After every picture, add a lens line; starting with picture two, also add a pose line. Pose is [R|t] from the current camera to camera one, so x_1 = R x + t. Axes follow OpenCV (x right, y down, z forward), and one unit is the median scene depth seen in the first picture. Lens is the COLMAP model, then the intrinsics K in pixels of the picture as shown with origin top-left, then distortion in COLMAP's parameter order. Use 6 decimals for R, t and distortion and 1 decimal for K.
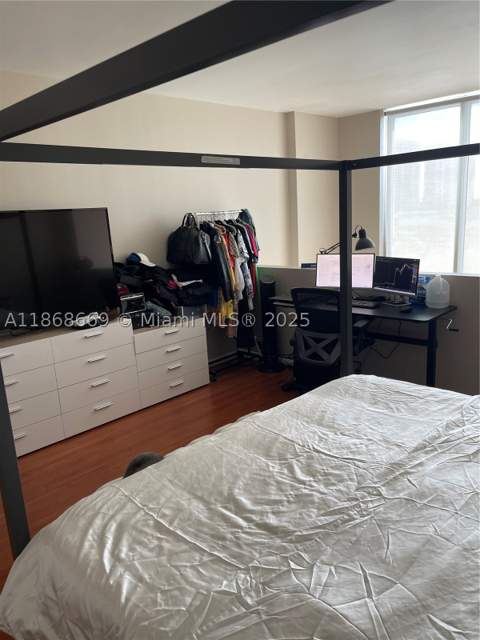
lens RADIAL K [[483.9, 0, 235.4], [0, 483.9, 325.8], [0, 0, 1]] dist [0.053257, -0.079551]
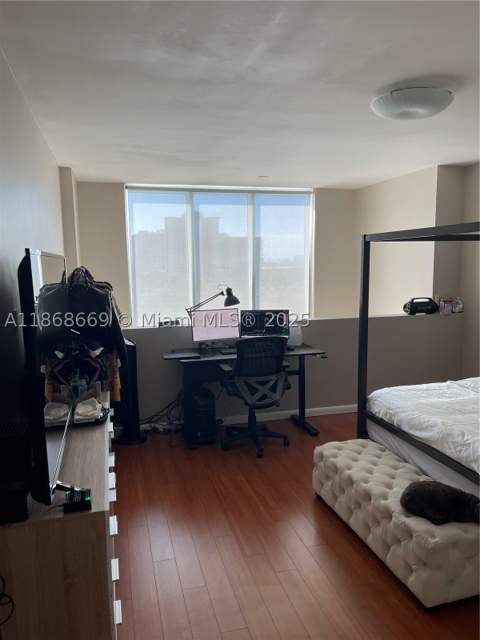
lens RADIAL K [[483.9, 0, 233.8], [0, 483.9, 323.1], [0, 0, 1]] dist [0.053257, -0.079551]
pose [[0.513074, -0.056397, 0.856489, -0.745251], [0.181575, 0.982388, -0.044084, -0.064093], [-0.838919, 0.178135, 0.514279, 0.419197]]
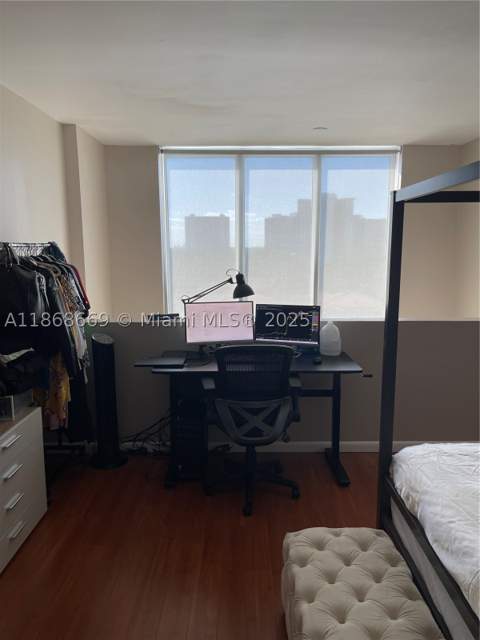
lens RADIAL K [[483.9, 0, 241.9], [0, 483.9, 321.0], [0, 0, 1]] dist [0.053257, -0.079551]
pose [[0.709730, -0.050551, 0.702658, -0.356610], [0.122749, 0.991038, -0.052687, -0.070196], [-0.693698, 0.123643, 0.709575, 0.403139]]
